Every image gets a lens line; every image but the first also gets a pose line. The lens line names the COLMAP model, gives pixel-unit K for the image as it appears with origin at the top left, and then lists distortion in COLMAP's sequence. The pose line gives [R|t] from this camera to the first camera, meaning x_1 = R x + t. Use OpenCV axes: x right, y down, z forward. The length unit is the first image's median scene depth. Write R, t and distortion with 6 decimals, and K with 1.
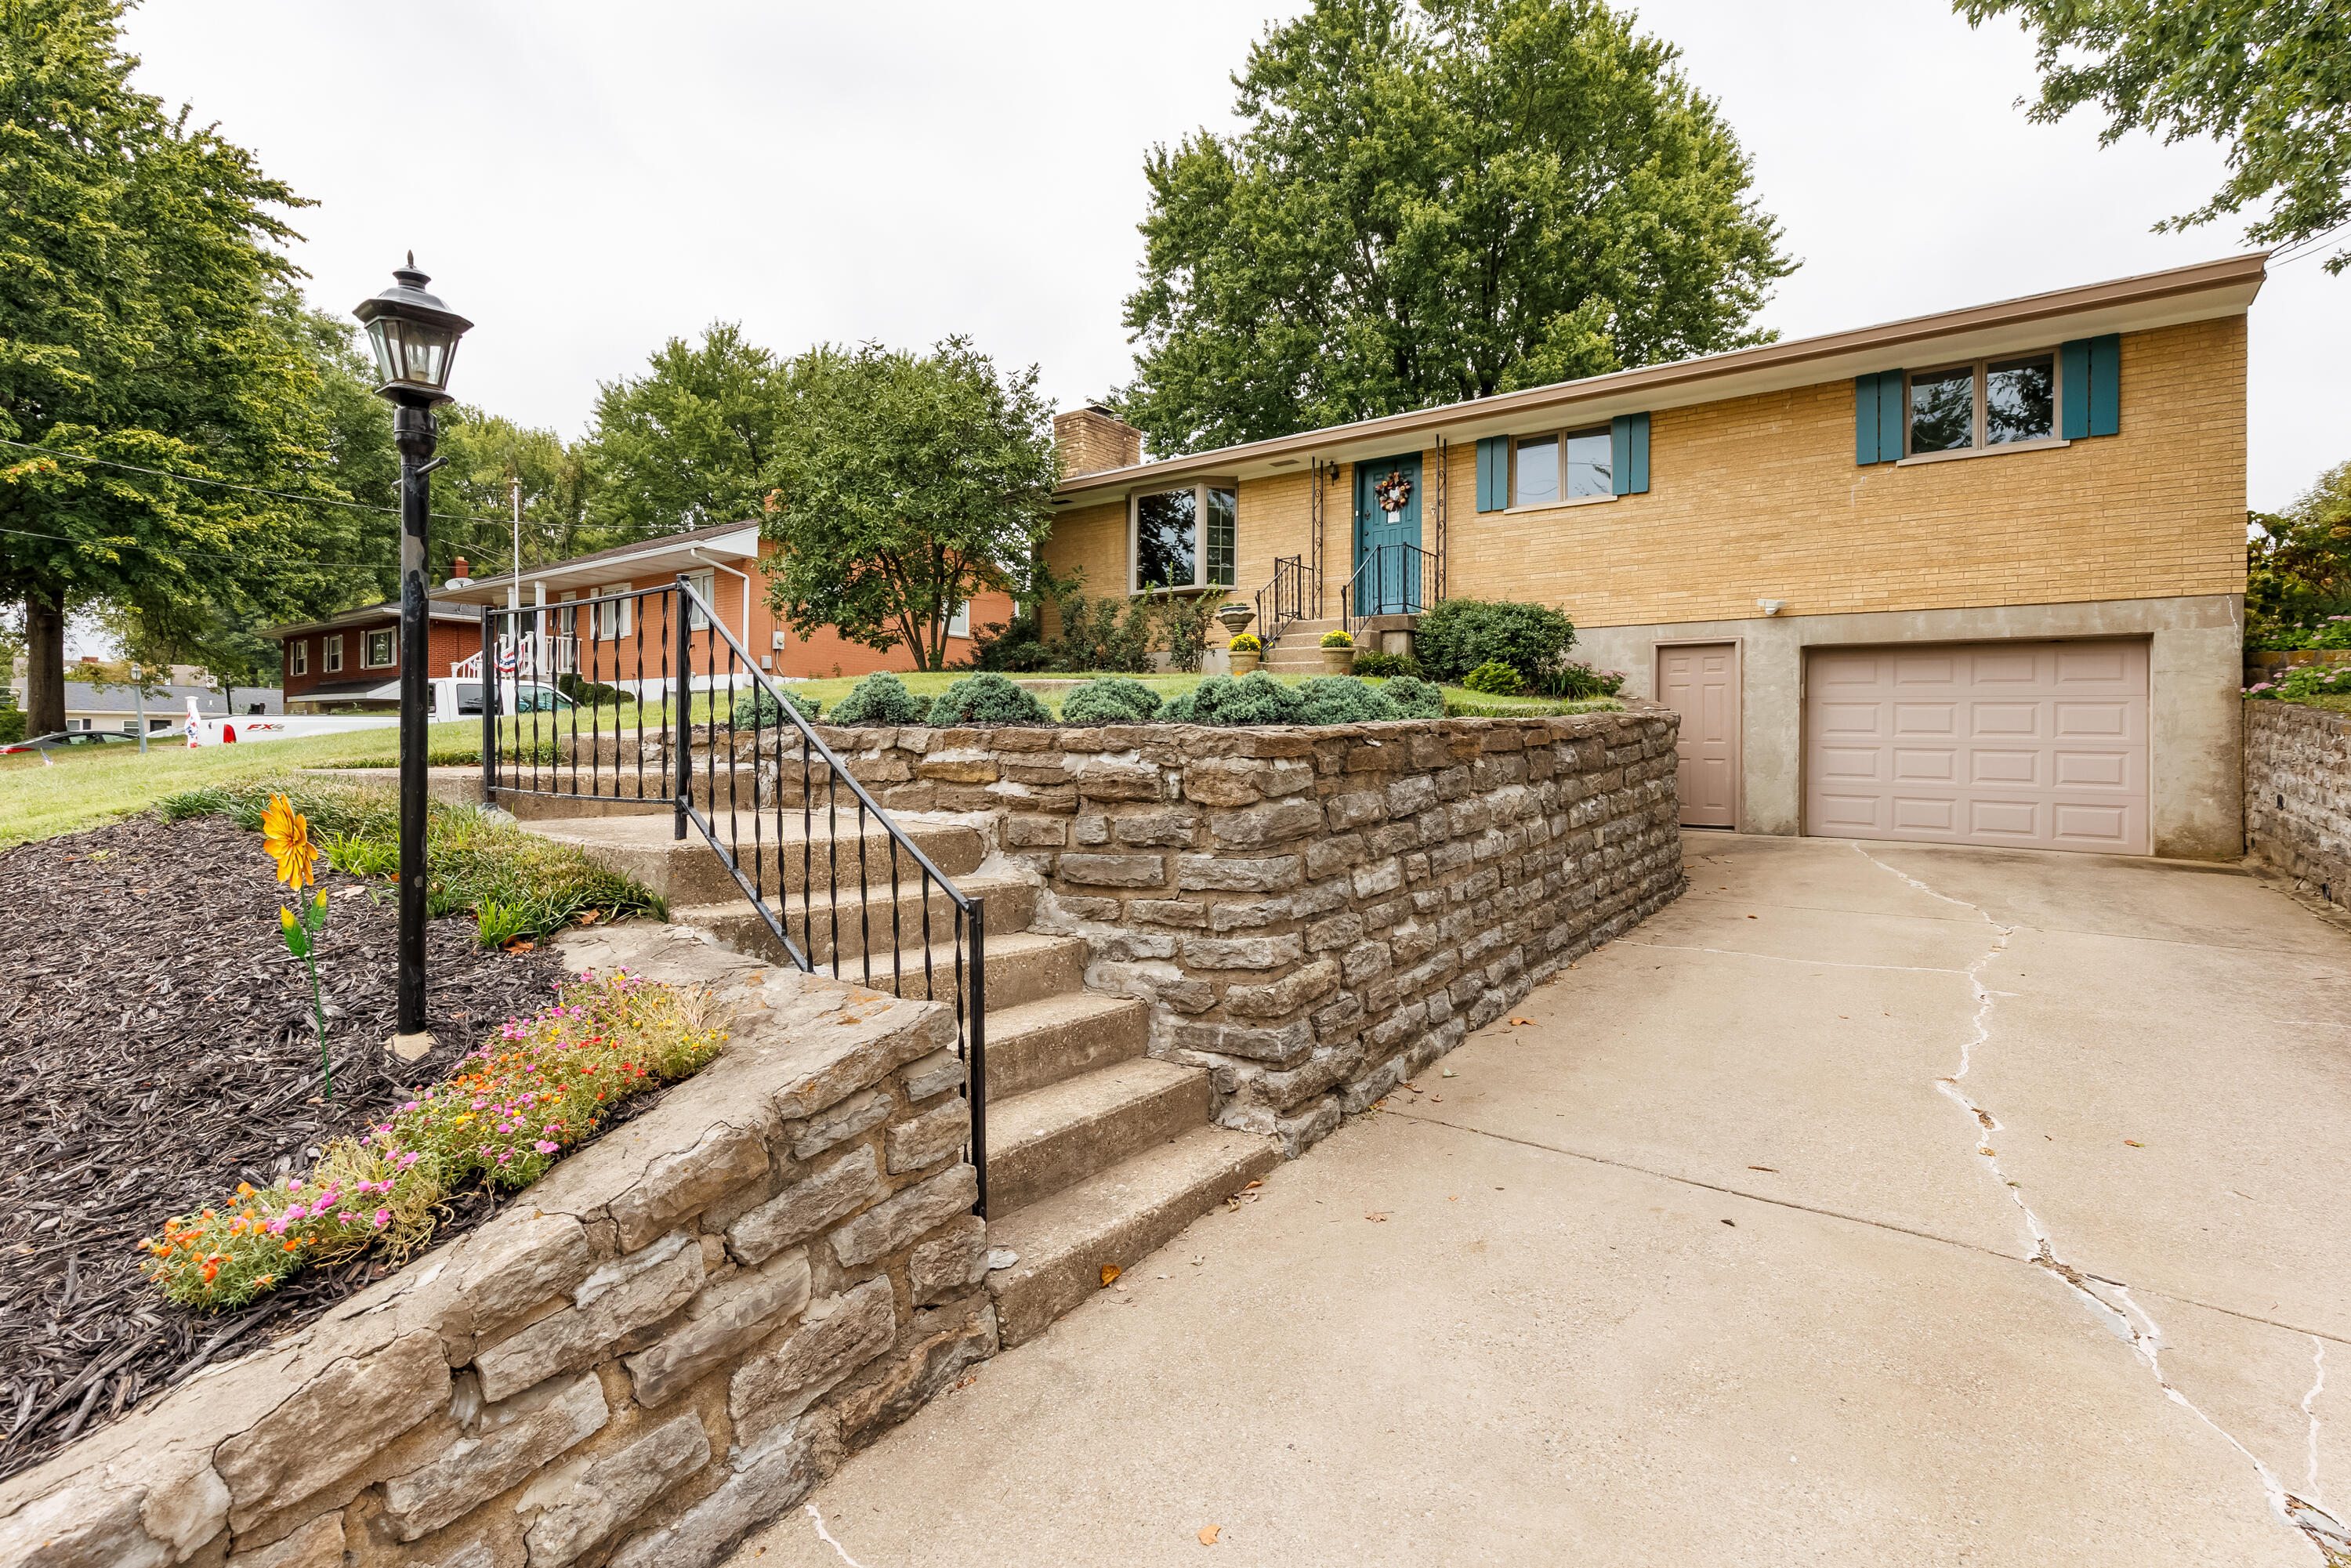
lens RADIAL K [[1091.4, 0, 1151.6], [0, 1091.4, 717.8], [0, 0, 1]] dist [0.000784, 0.000081]
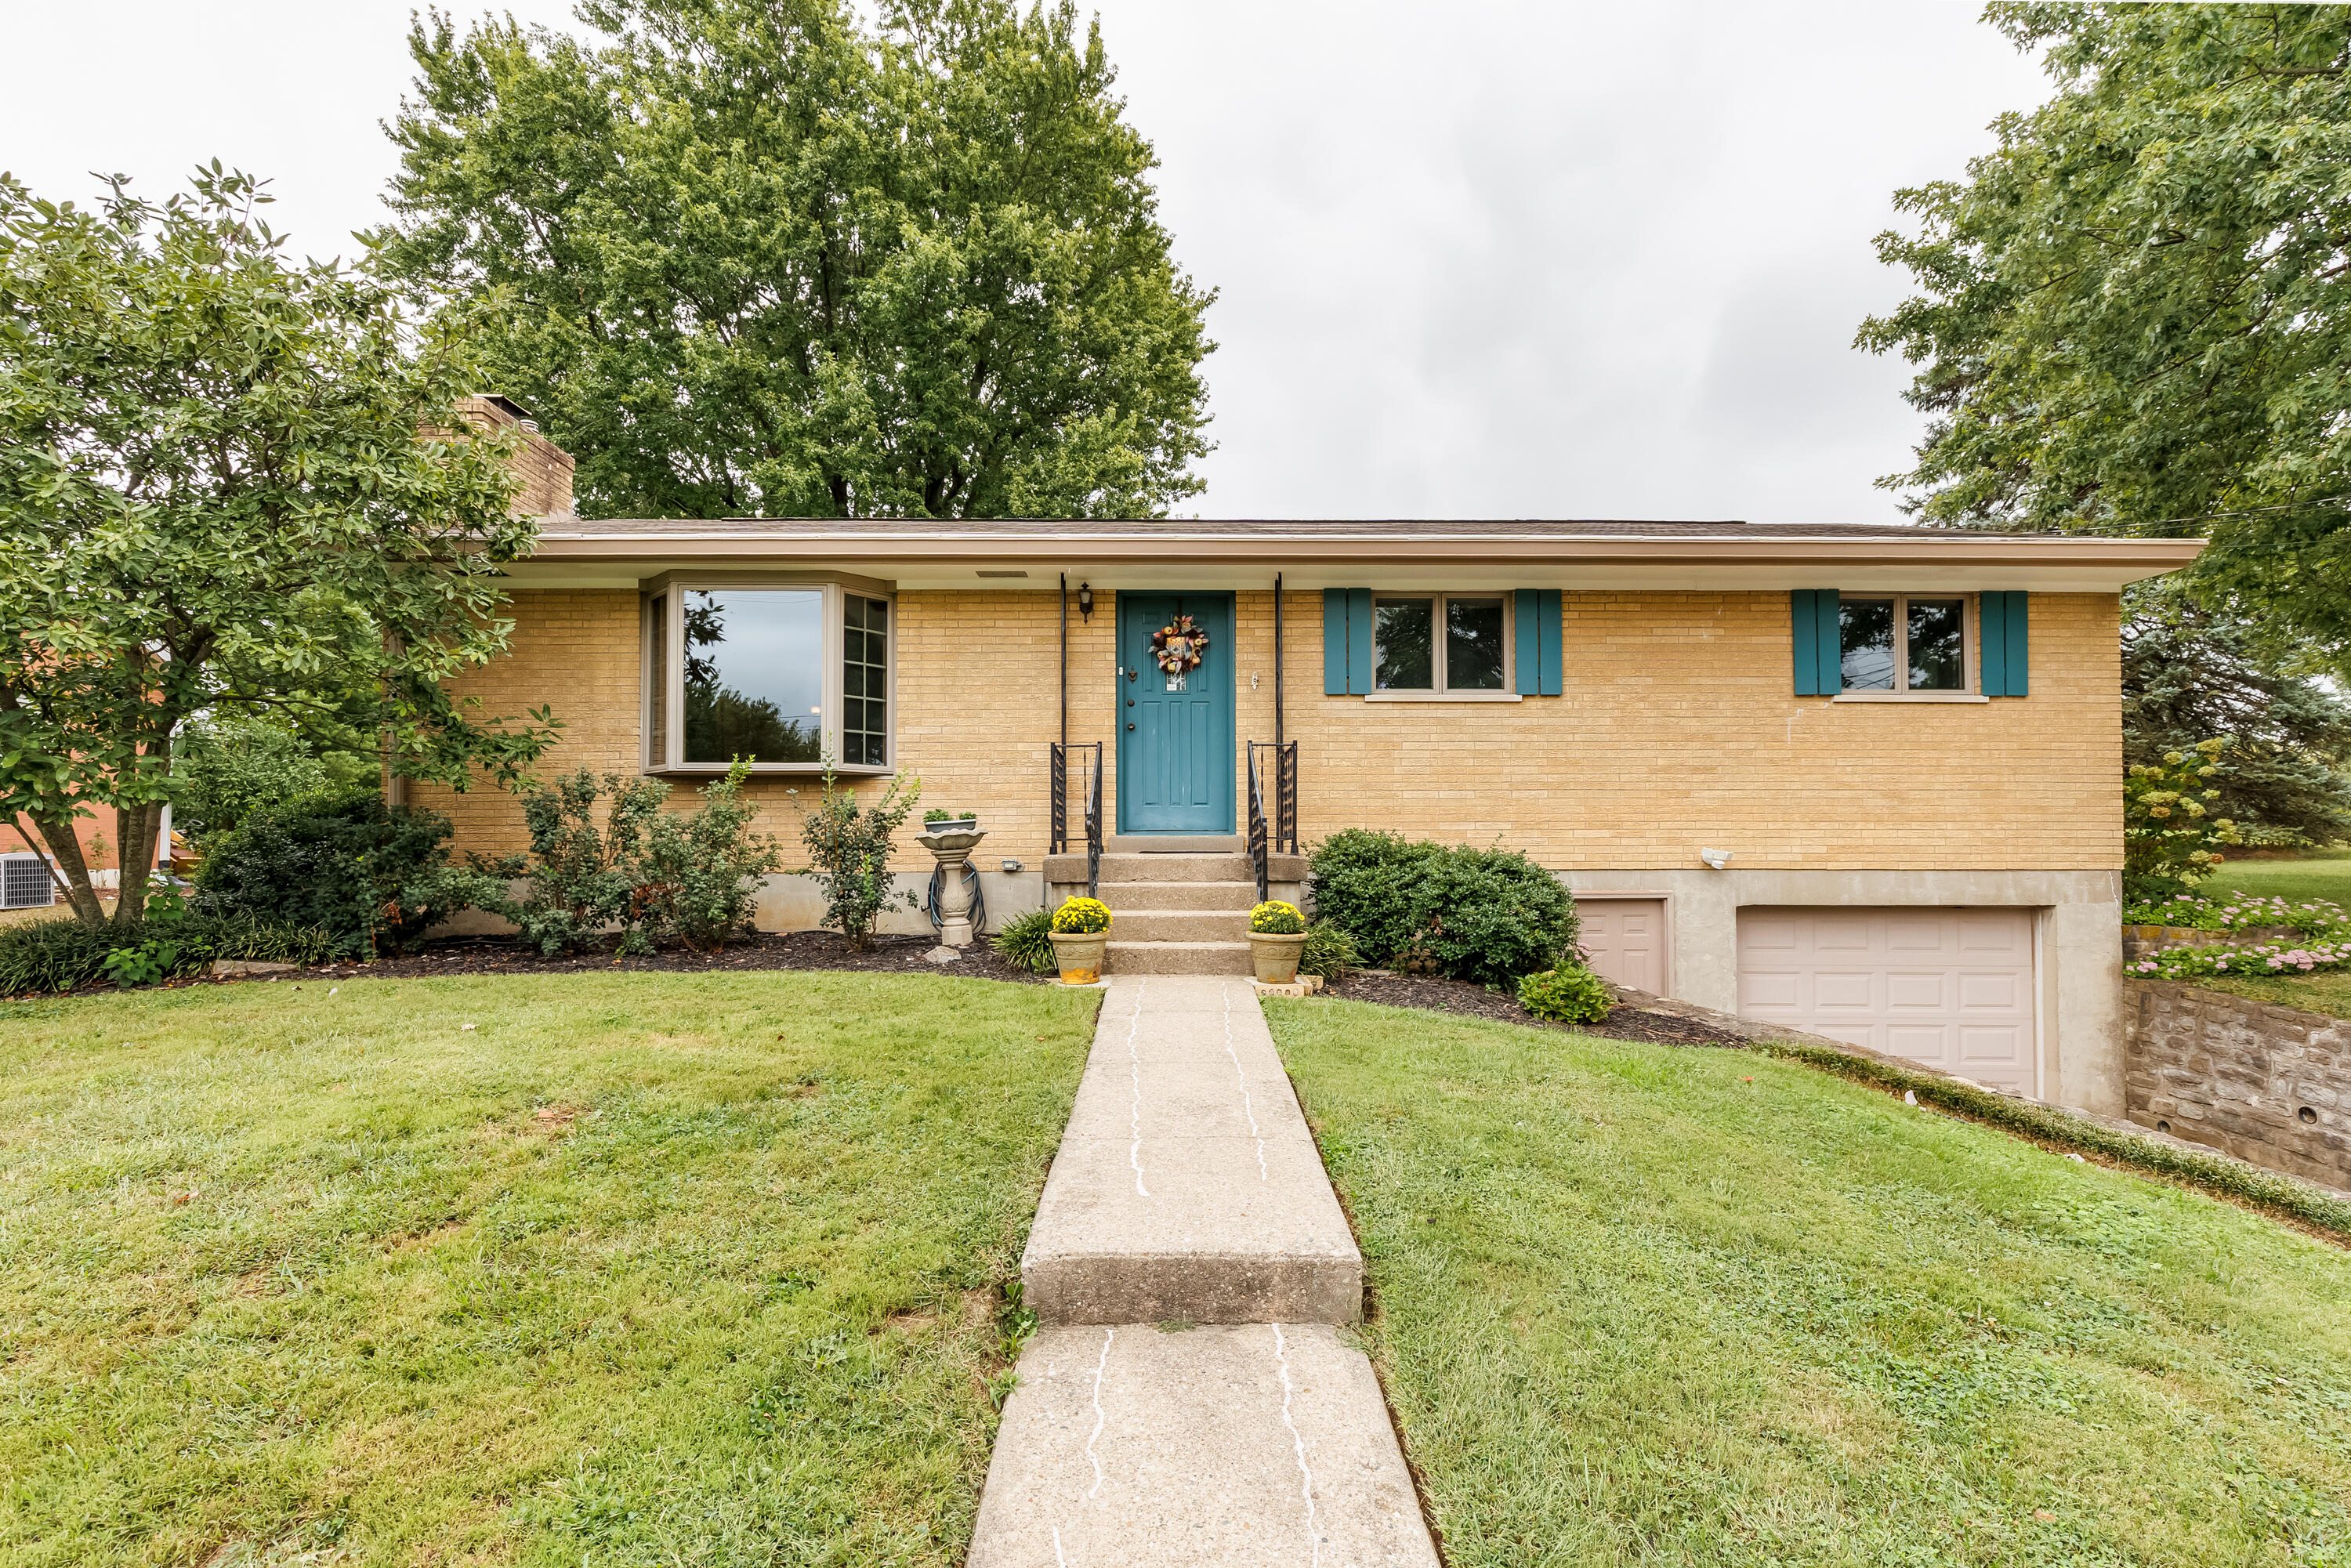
lens RADIAL K [[1139.5, 0, 1177.3], [0, 1139.5, 793.1], [0, 0, 1]] dist [0.002028, 0.000091]
pose [[0.764469, 0.012255, 0.644544, -0.216967], [0.001436, 0.999784, -0.020713, -0.104381], [-0.644659, 0.016759, 0.764287, 0.481253]]
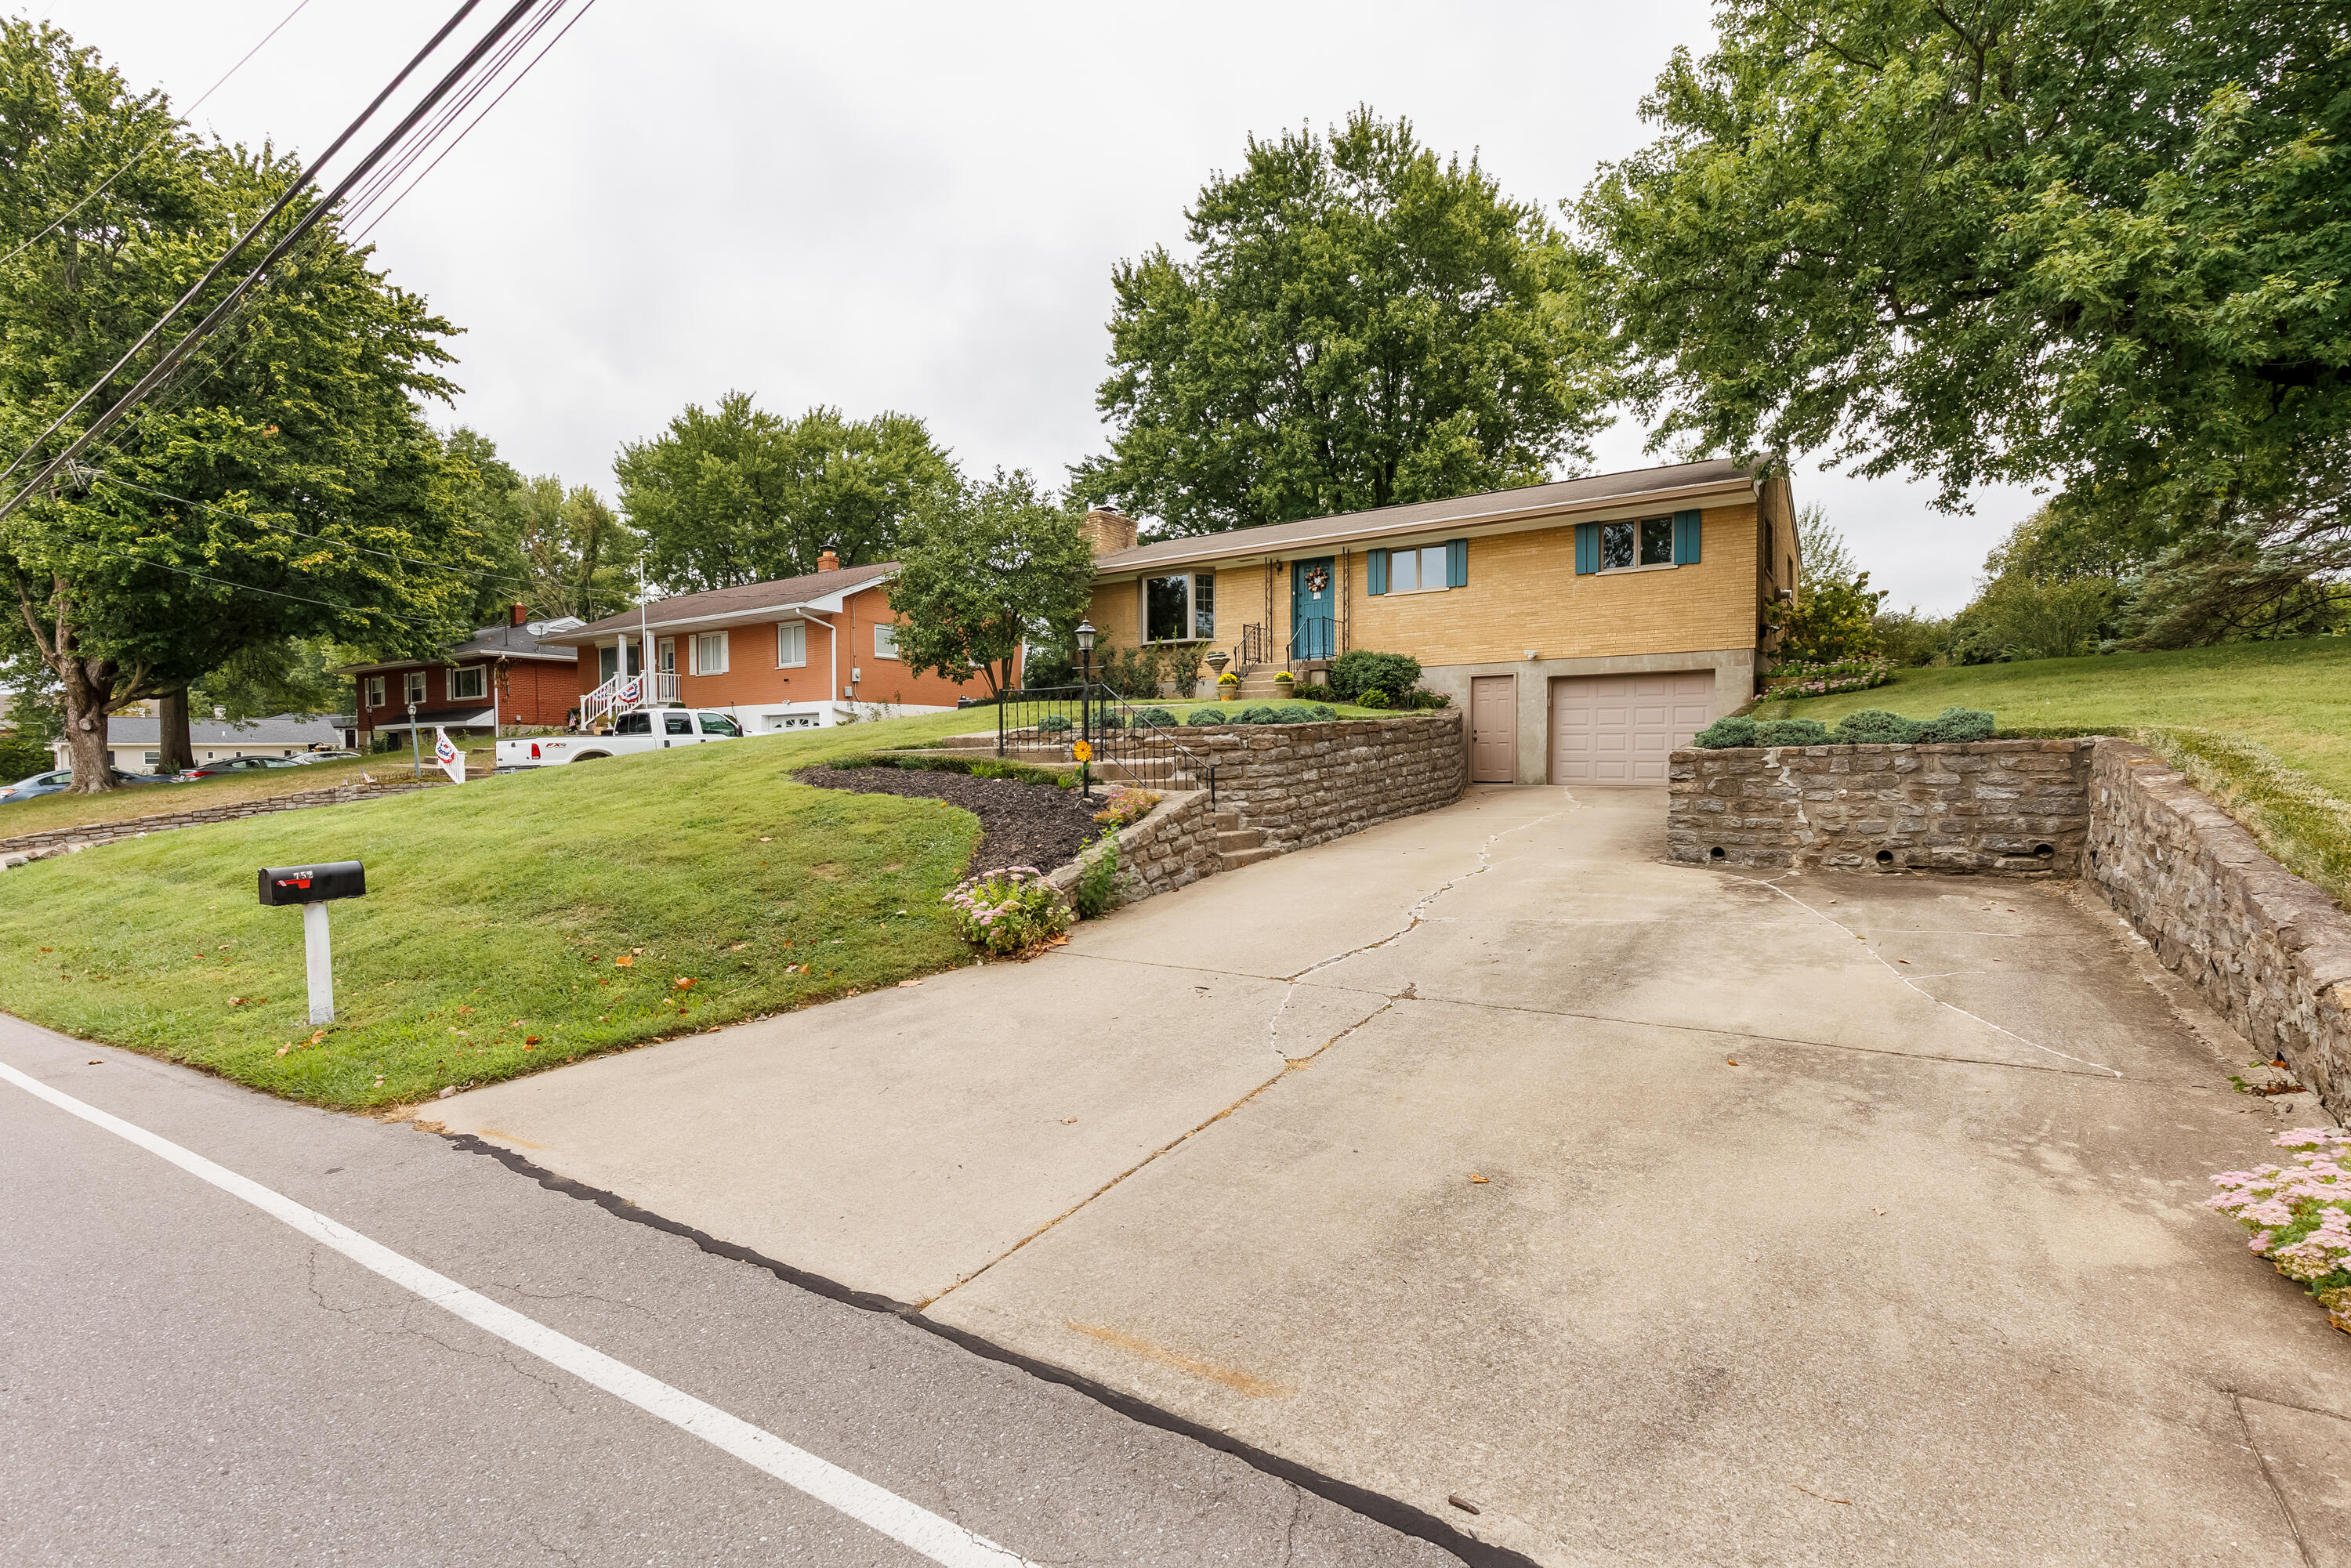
lens RADIAL K [[1073.1, 0, 1102.0], [0, 1073.1, 789.5], [0, 0, 1]] dist [0.002929, 0.000228]
pose [[0.999653, -0.021331, 0.015450, -0.121035], [0.020440, 0.998239, 0.055683, 0.003585], [-0.016610, -0.055348, 0.998329, -0.569304]]
